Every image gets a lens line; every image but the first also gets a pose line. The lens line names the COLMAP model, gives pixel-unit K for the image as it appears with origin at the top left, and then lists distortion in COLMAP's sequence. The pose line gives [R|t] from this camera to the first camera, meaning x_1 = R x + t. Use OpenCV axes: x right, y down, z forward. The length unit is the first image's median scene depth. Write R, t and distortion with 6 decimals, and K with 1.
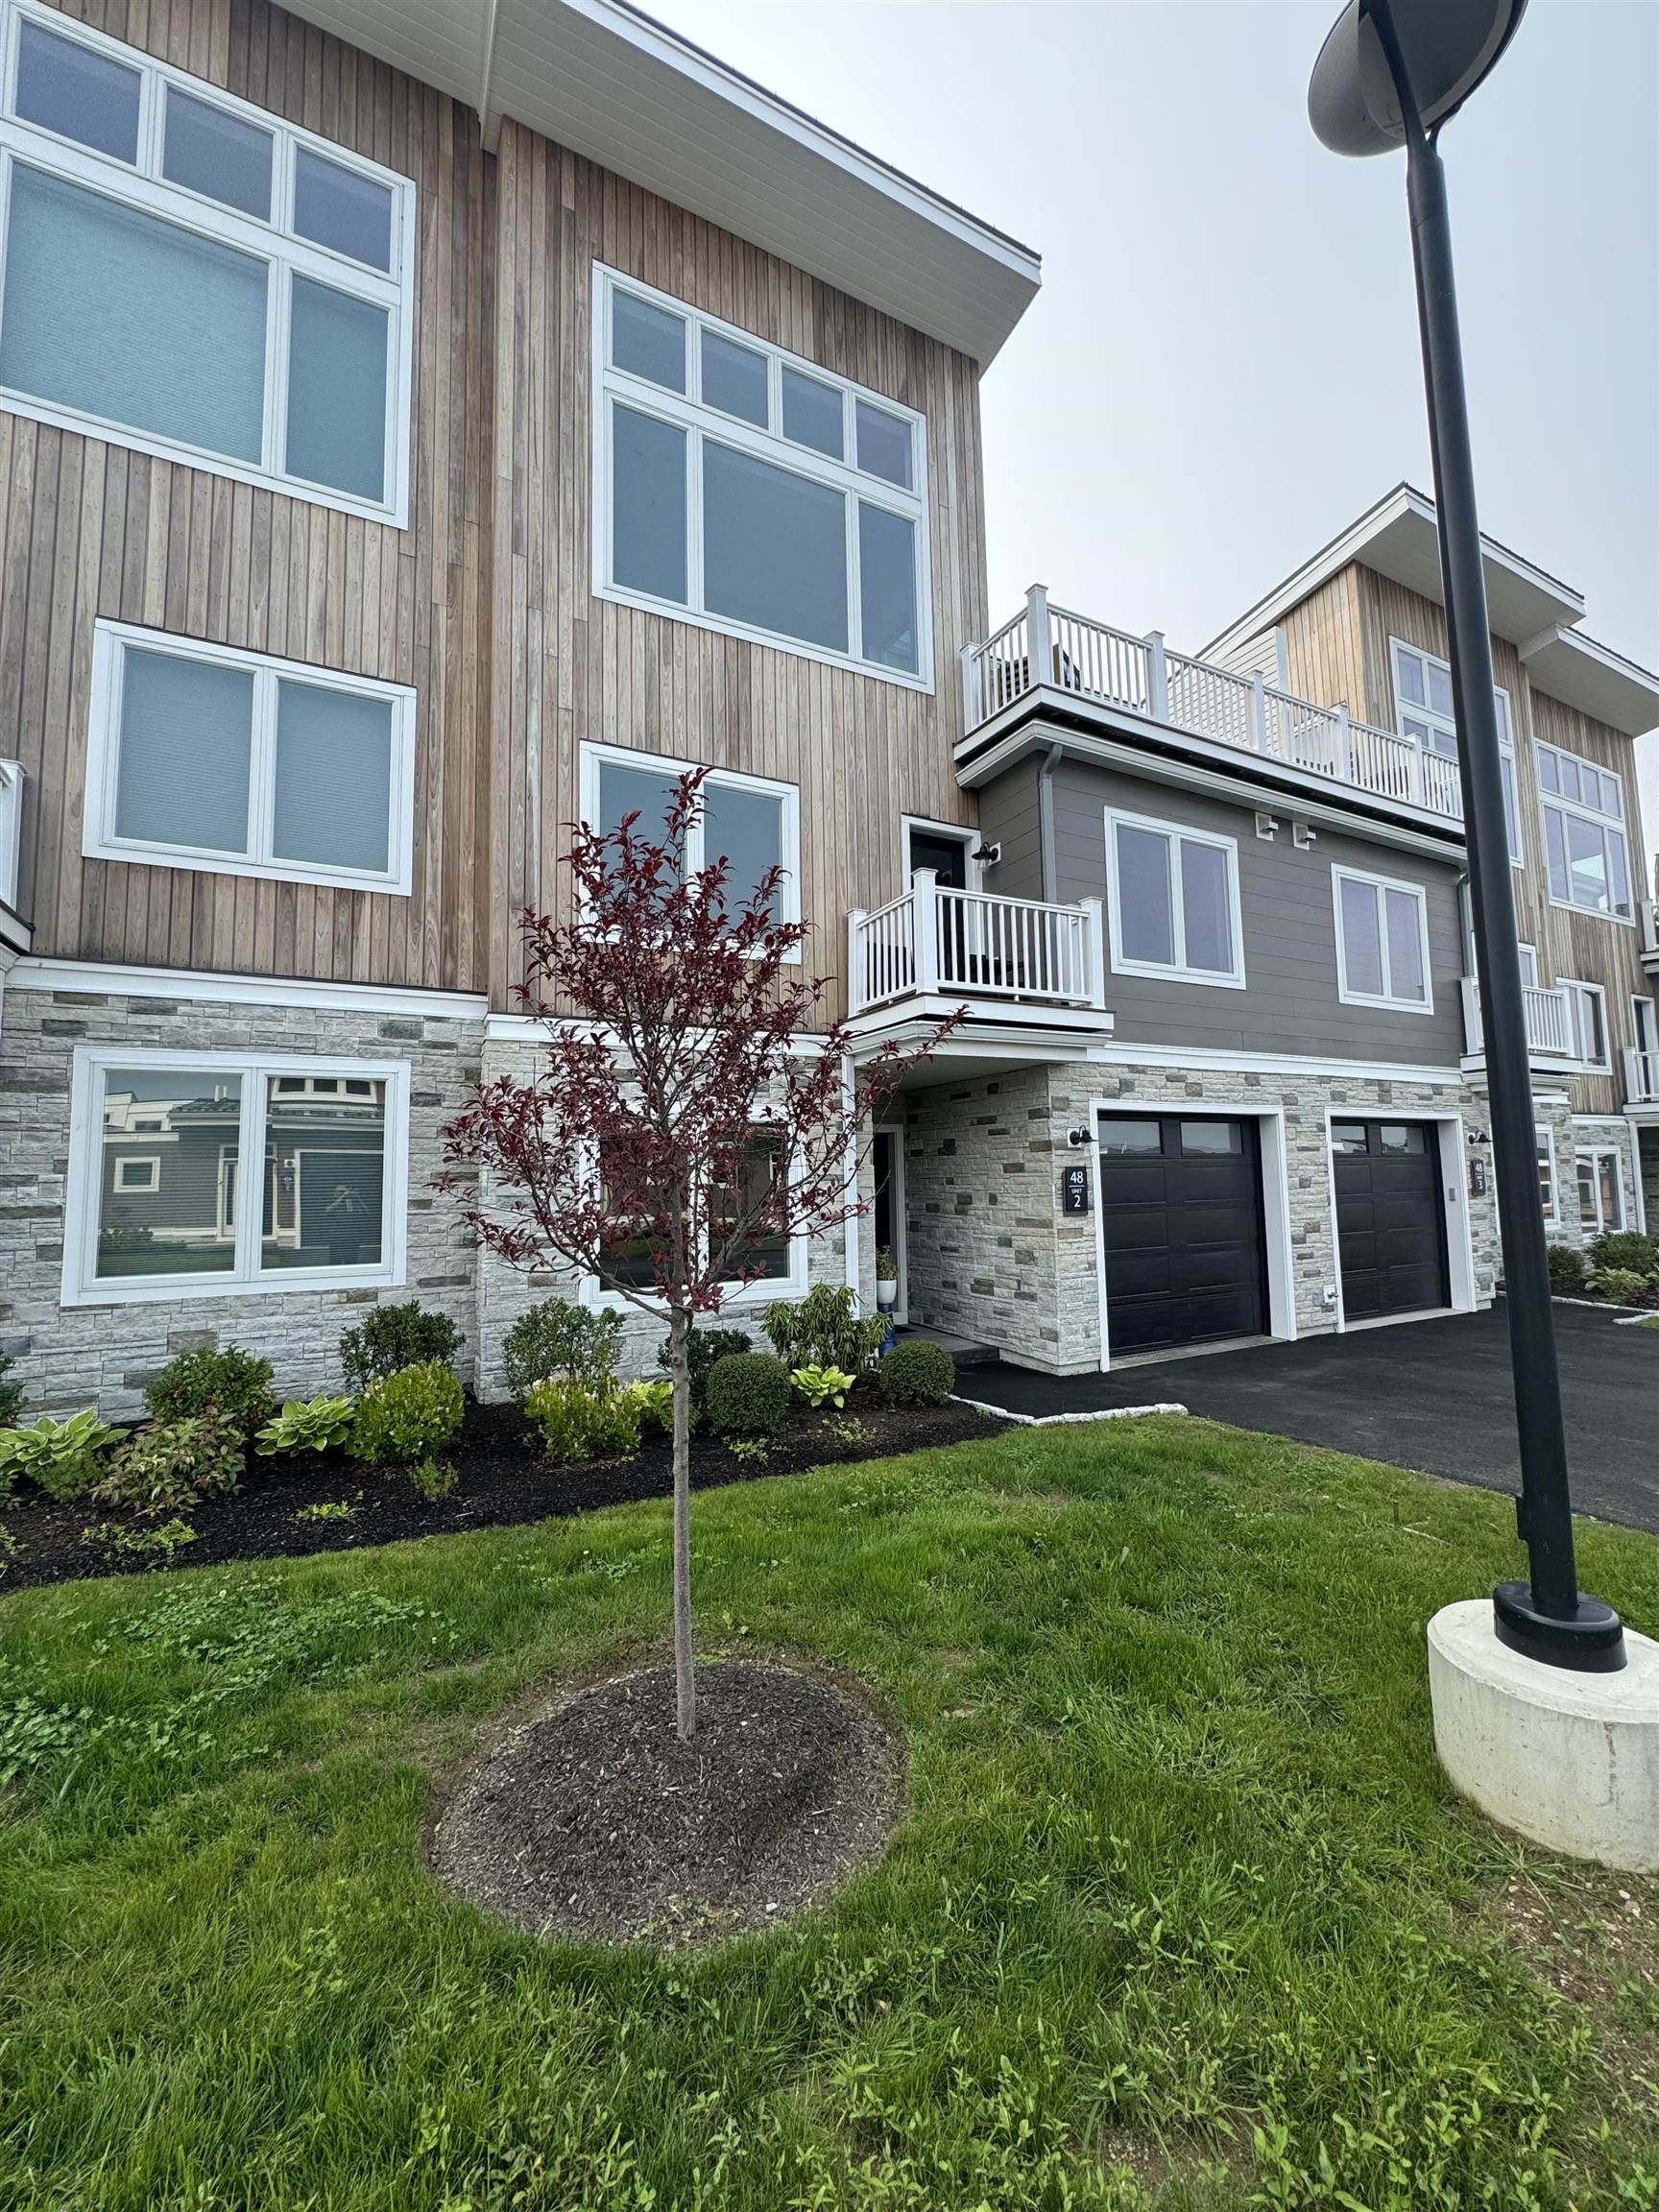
lens RADIAL K [[890.7, 0, 829.5], [0, 890.7, 1106.0], [0, 0, 1]] dist [-0.001625, -0.000311]
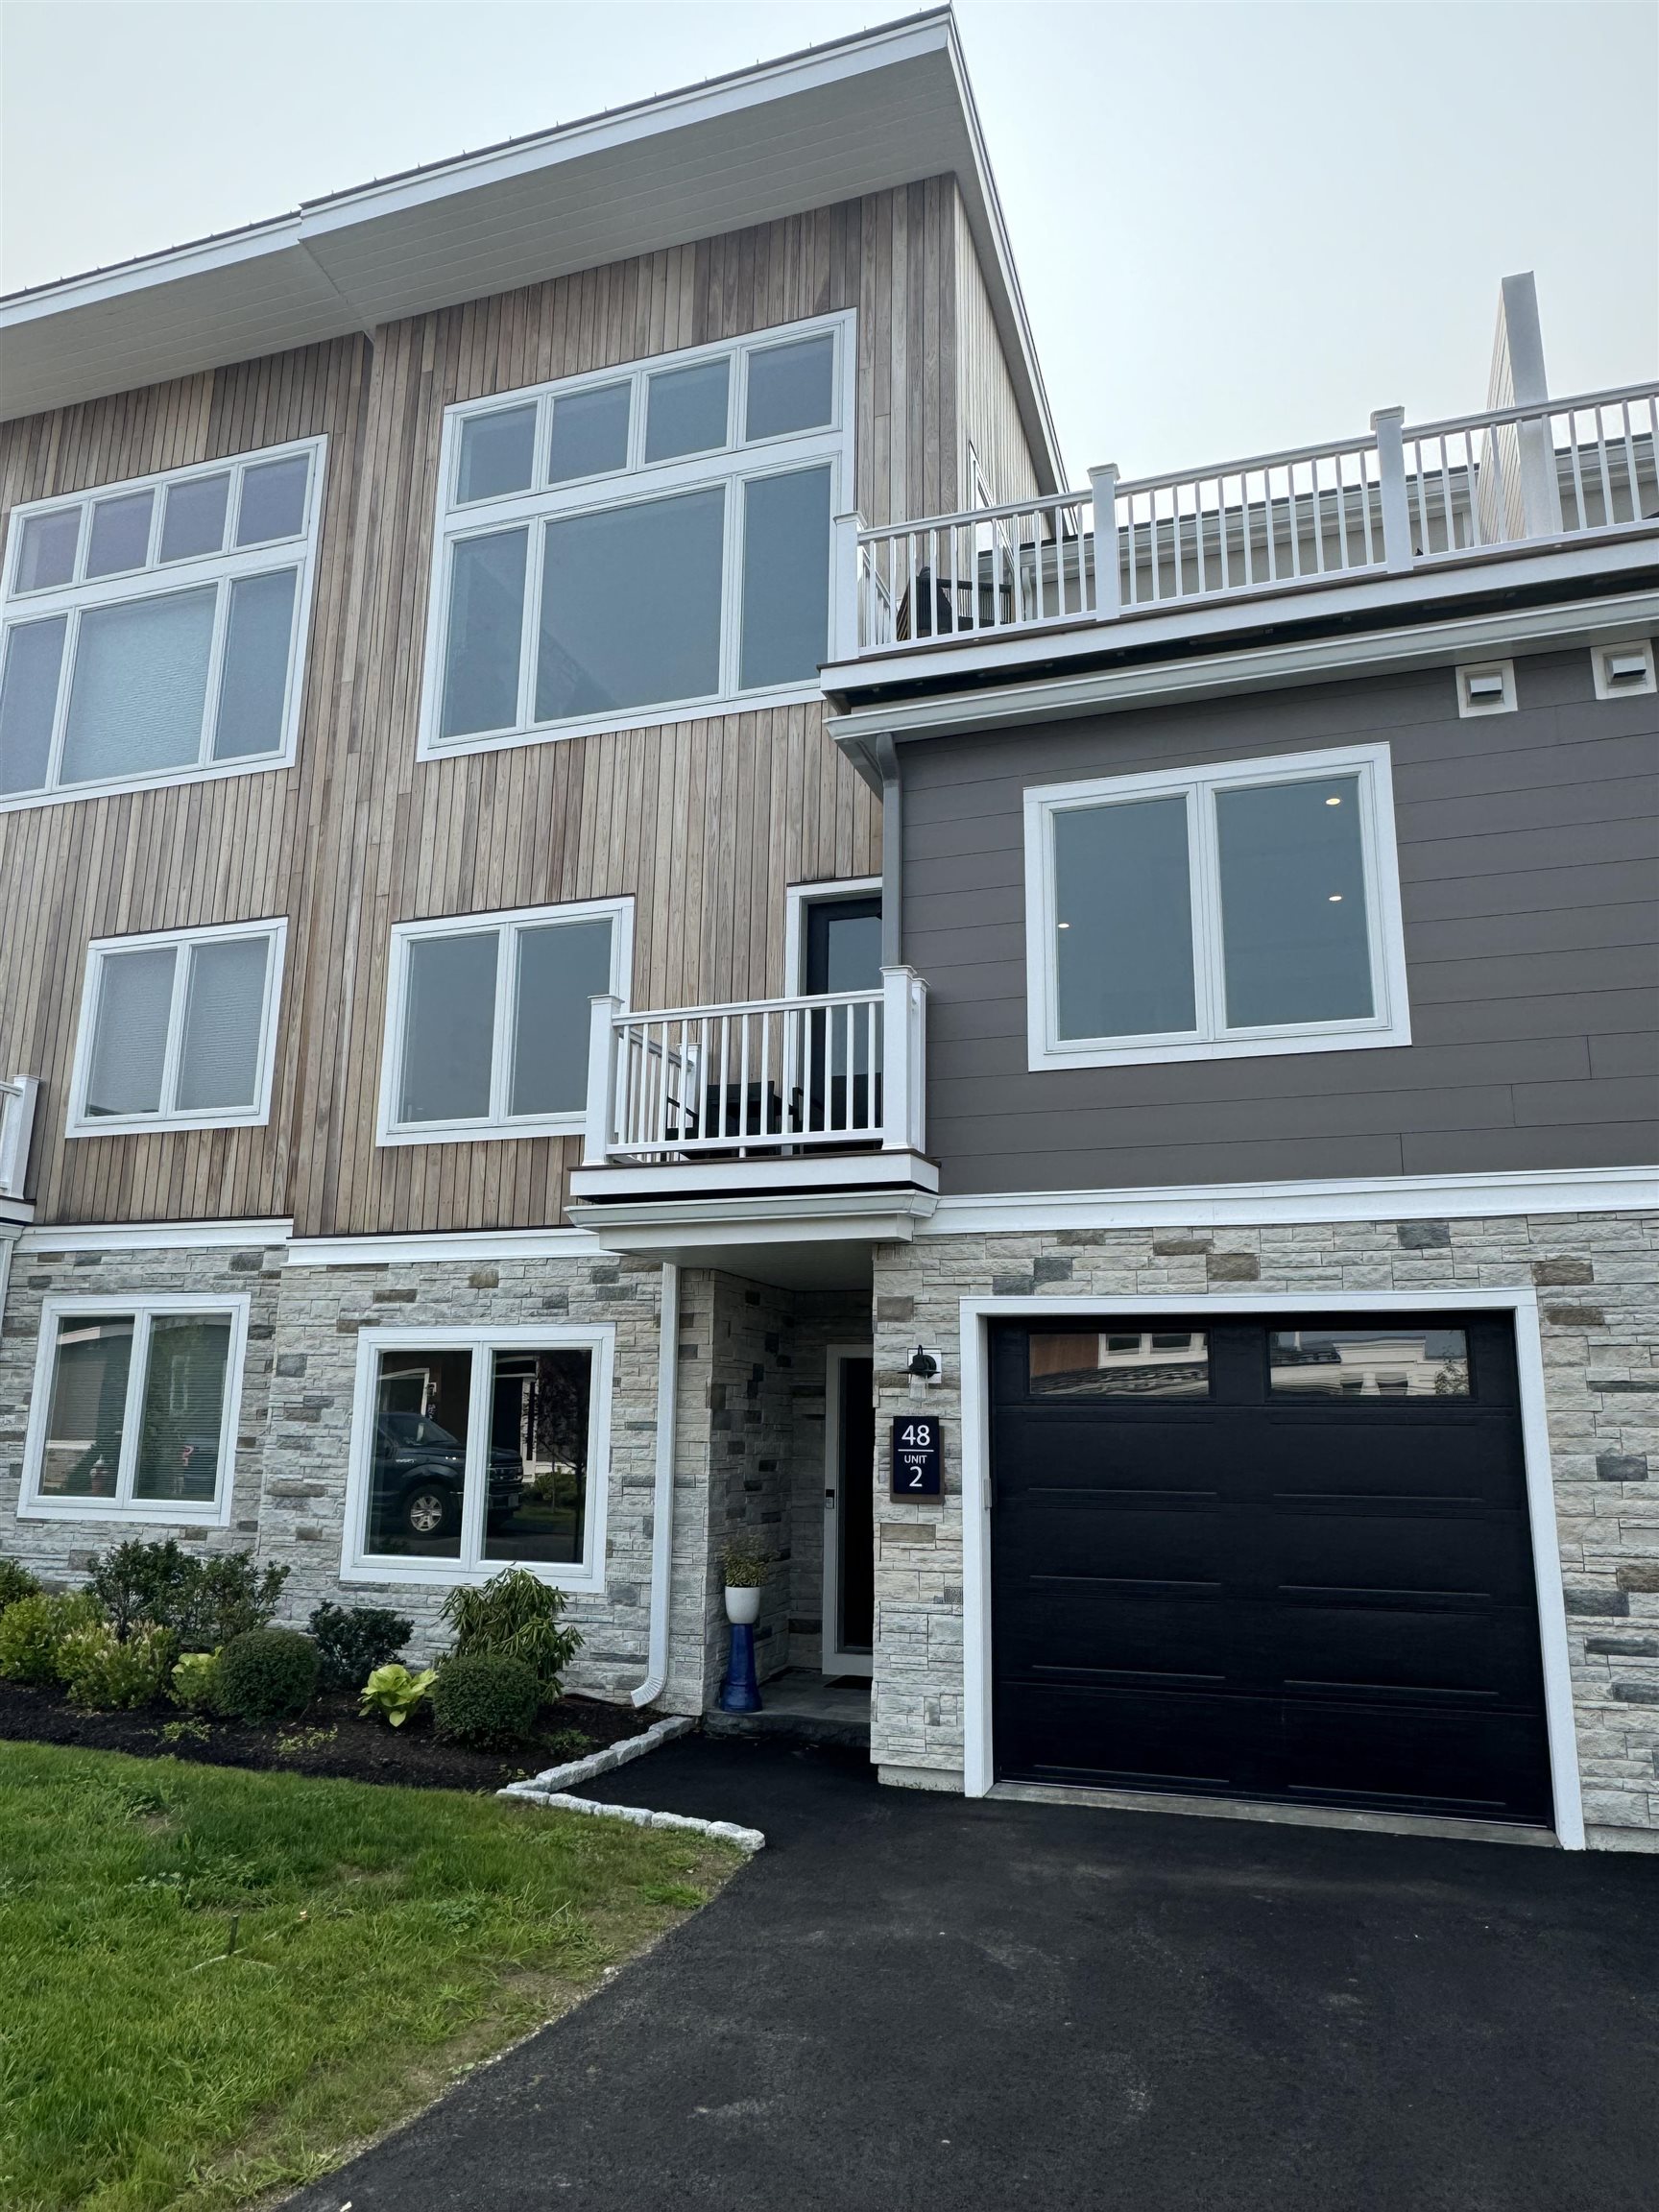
lens RADIAL K [[1492.1, 0, 829.5], [0, 1492.1, 1106.0], [0, 0, 1]] dist [-0.003908, -0.001794]
pose [[0.679490, -0.131224, -0.721854, 1.096936], [0.036913, 0.988744, -0.144995, 0.006959], [0.732756, 0.071877, 0.676685, 0.316430]]
